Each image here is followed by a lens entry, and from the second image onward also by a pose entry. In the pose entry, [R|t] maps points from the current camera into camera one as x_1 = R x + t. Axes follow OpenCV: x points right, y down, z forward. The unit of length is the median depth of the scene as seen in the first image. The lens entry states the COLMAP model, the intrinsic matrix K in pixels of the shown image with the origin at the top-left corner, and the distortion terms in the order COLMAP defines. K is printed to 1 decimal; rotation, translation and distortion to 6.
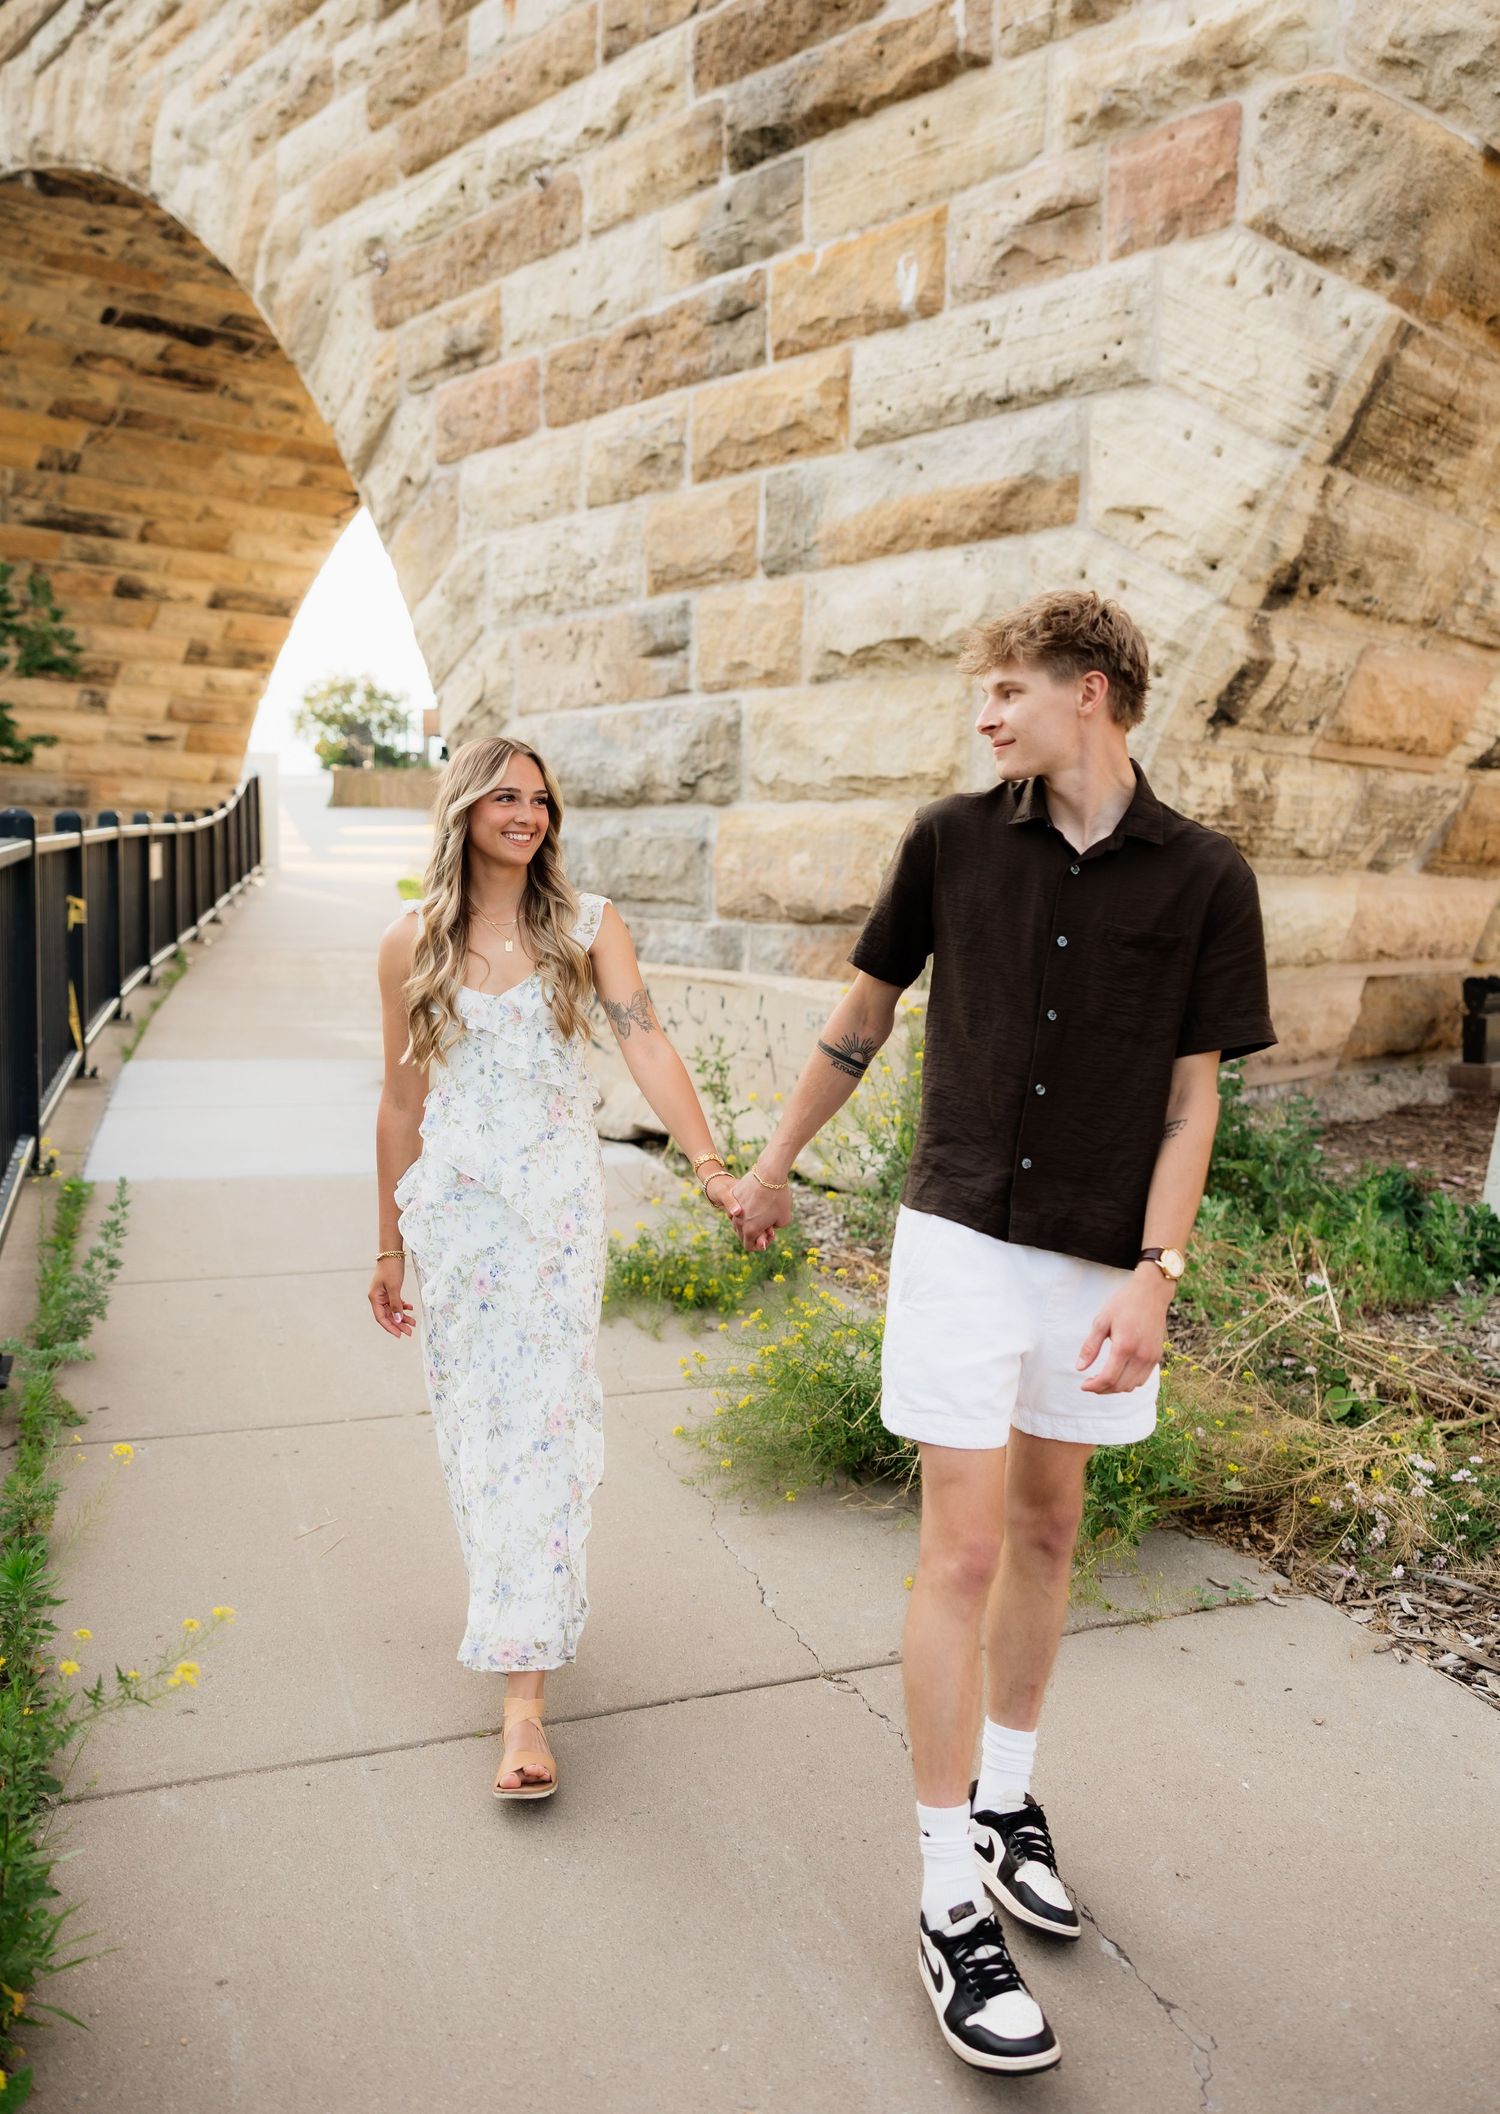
lens RADIAL K [[1765.1, 0, 742.0], [0, 1765.1, 1000.2], [0, 0, 1]] dist [-0.001404, -0.003884]
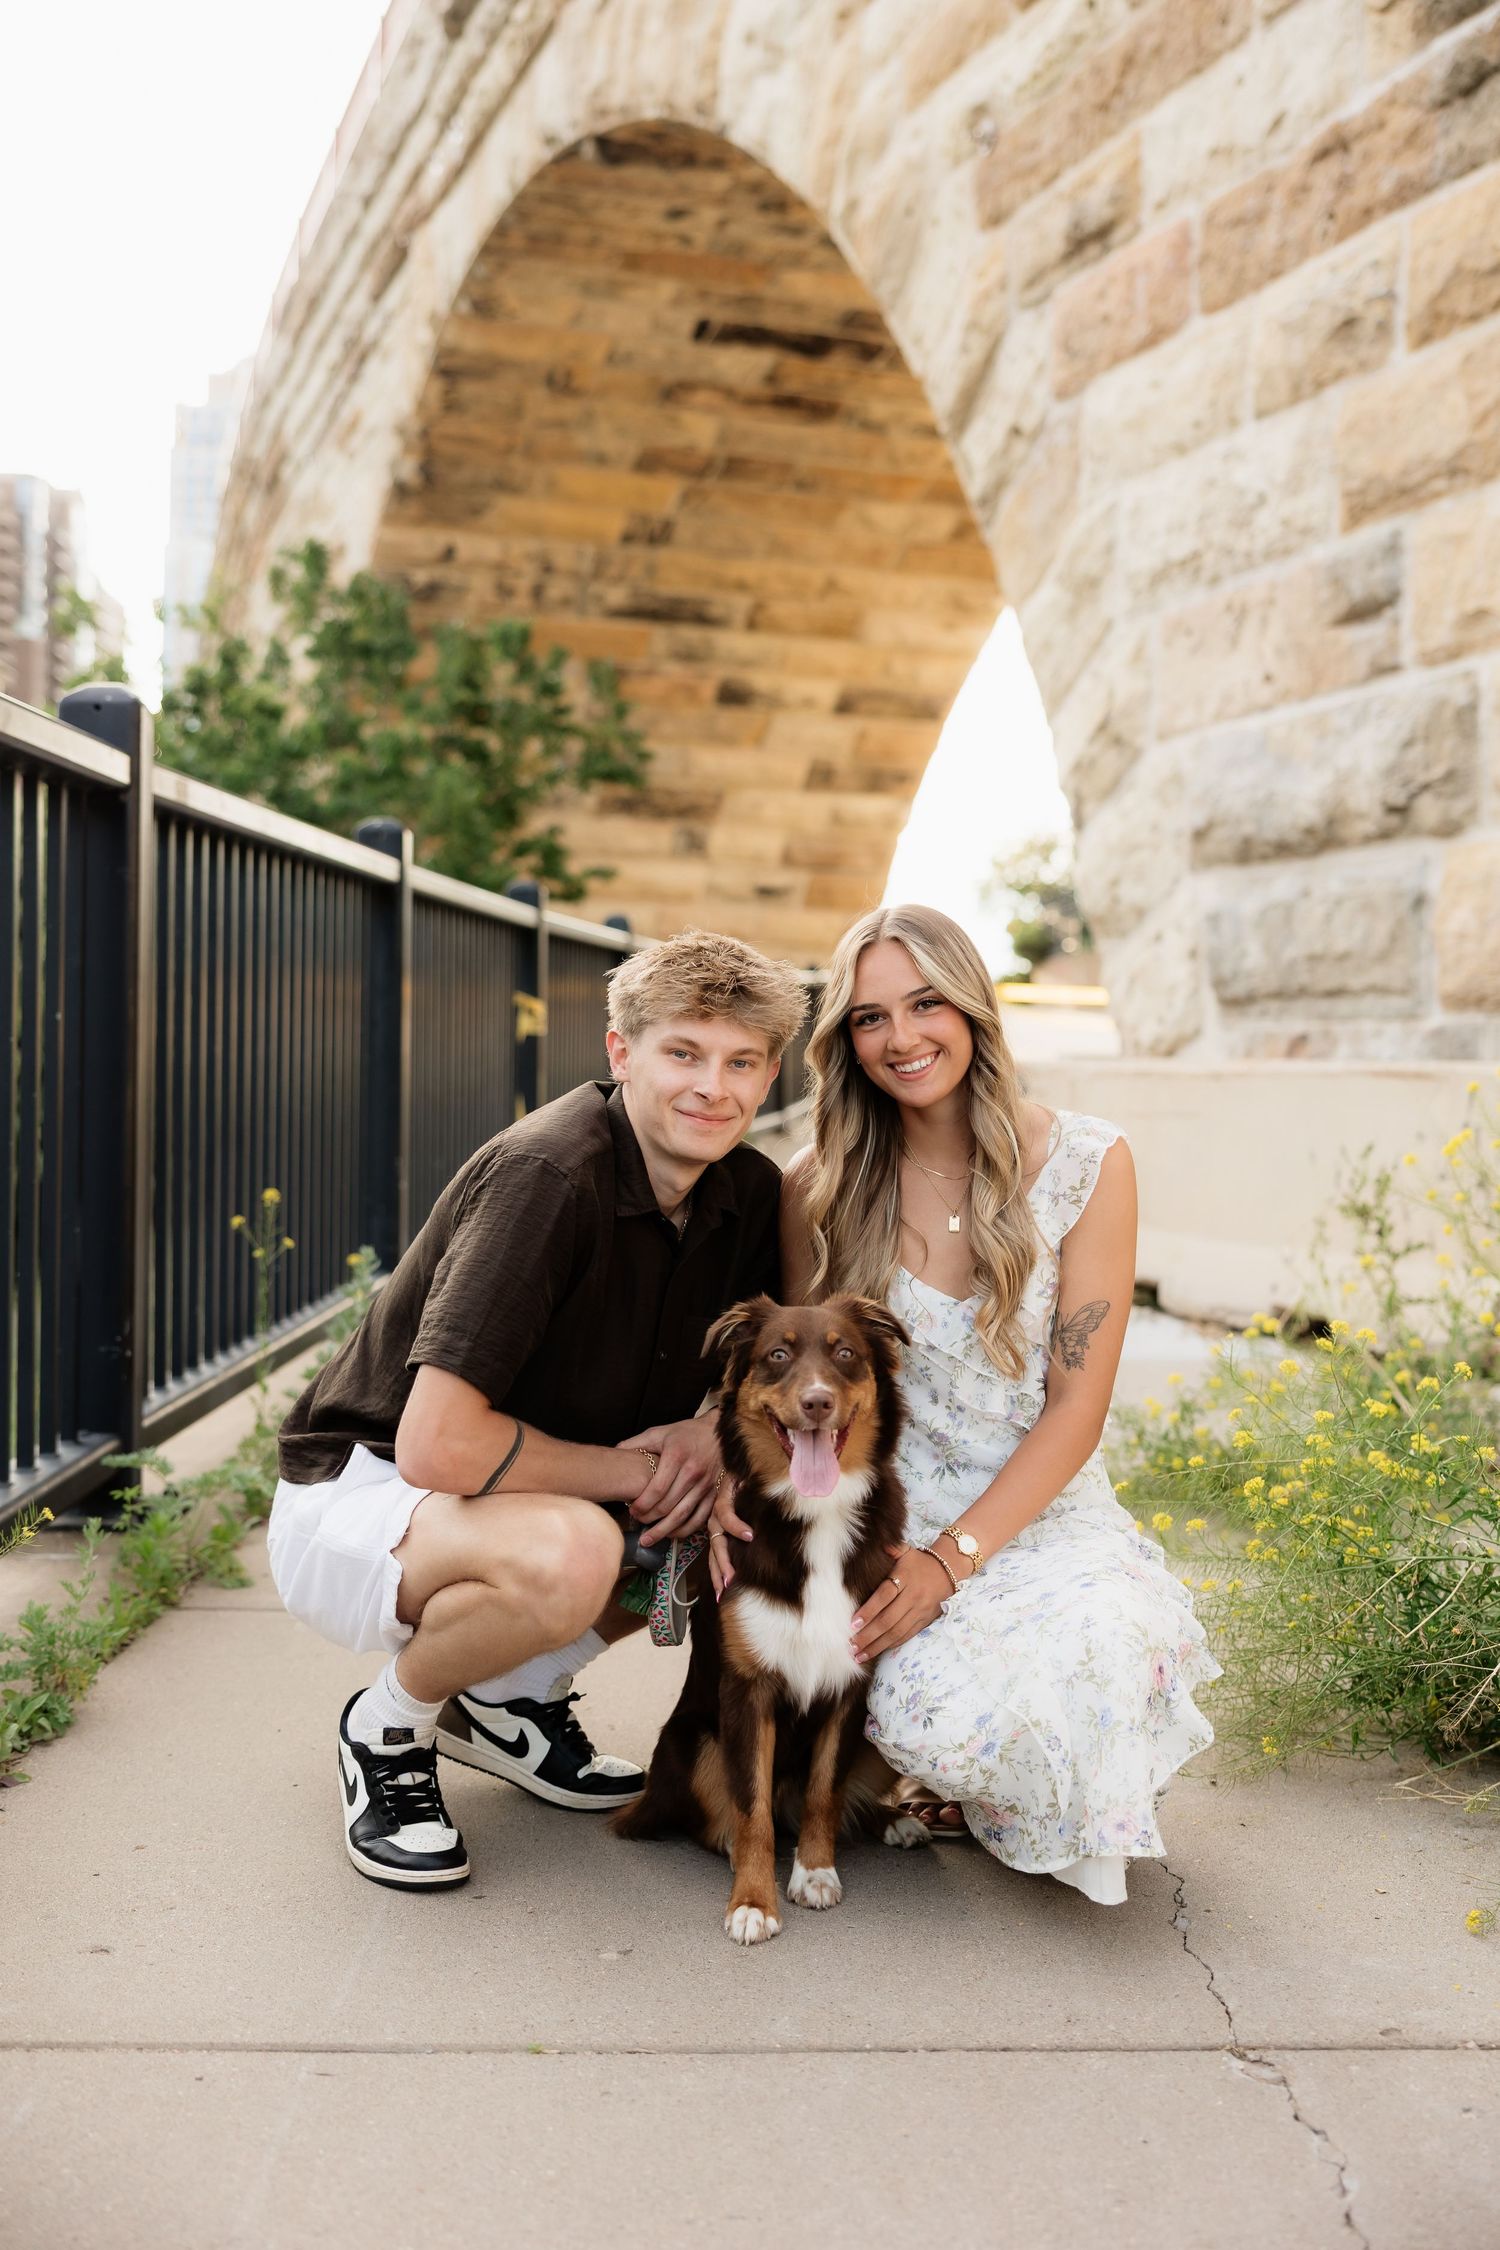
lens RADIAL K [[2407.7, 0, 750.0], [0, 2407.7, 1125.0], [0, 0, 1]] dist [0.016054, -0.008588]
pose [[0.938405, 0.000199, -0.345539, 0.050433], [-0.024376, 0.997547, -0.065624, 0.055096], [0.344678, 0.070005, 0.936107, 0.095374]]
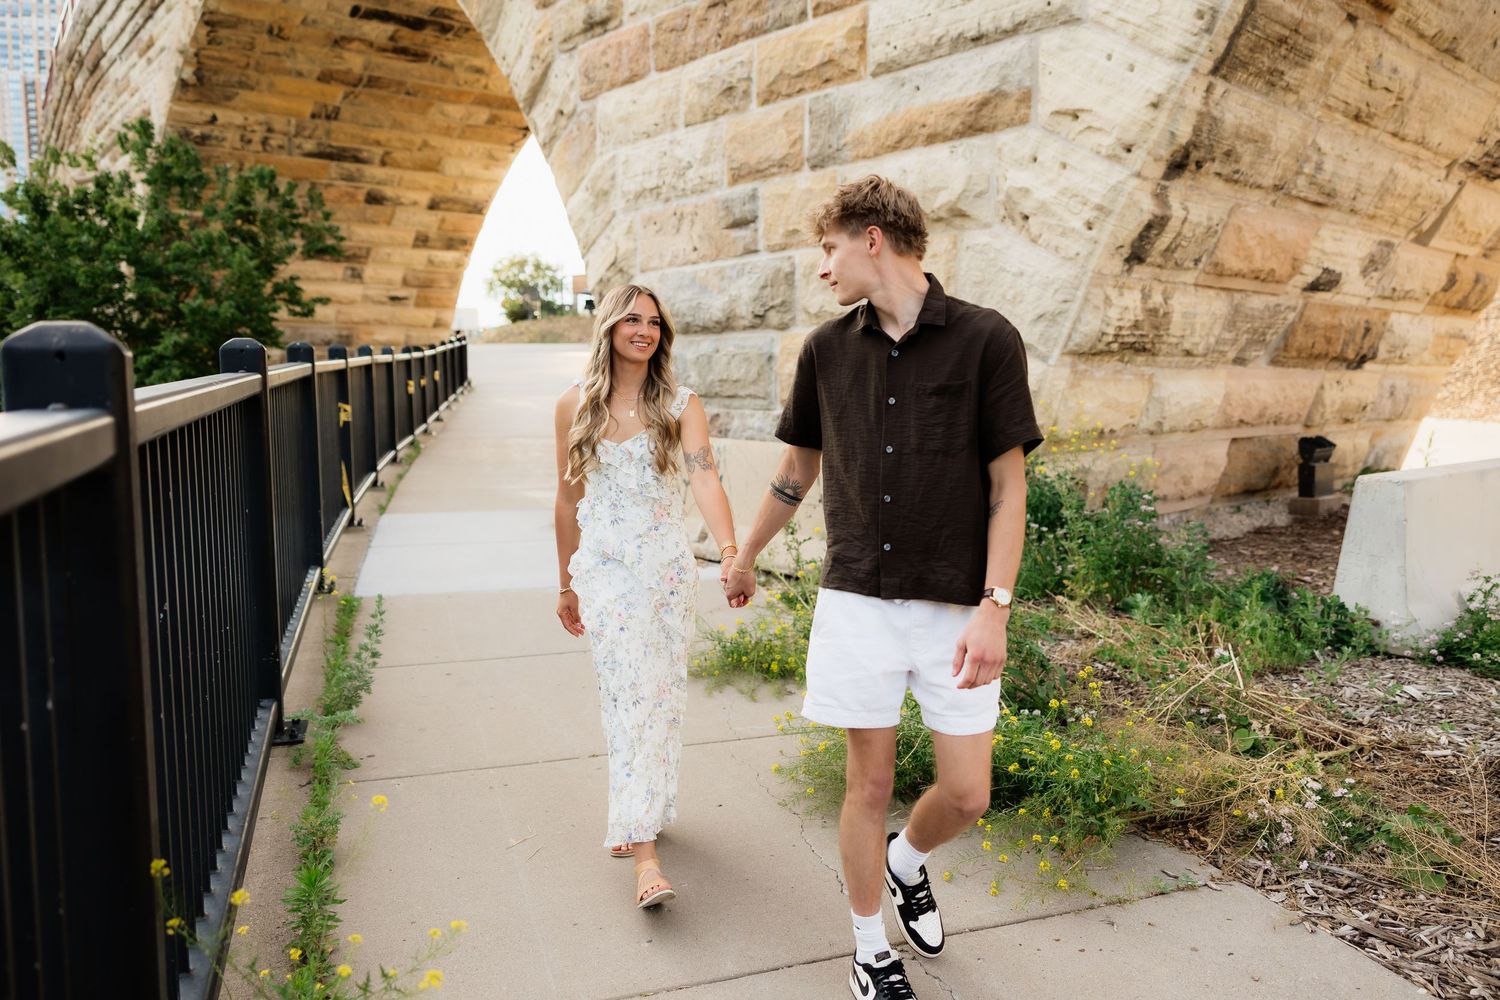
lens RADIAL K [[1176.3, 0, 750.0], [0, 1176.3, 500.0], [0, 0, 1]] dist [0.001474, 0.001219]
pose [[0.999232, -0.020595, -0.033344, -0.008524], [0.021531, 0.999377, 0.027954, 0.001700], [0.032747, -0.028651, 0.999053, 0.028700]]
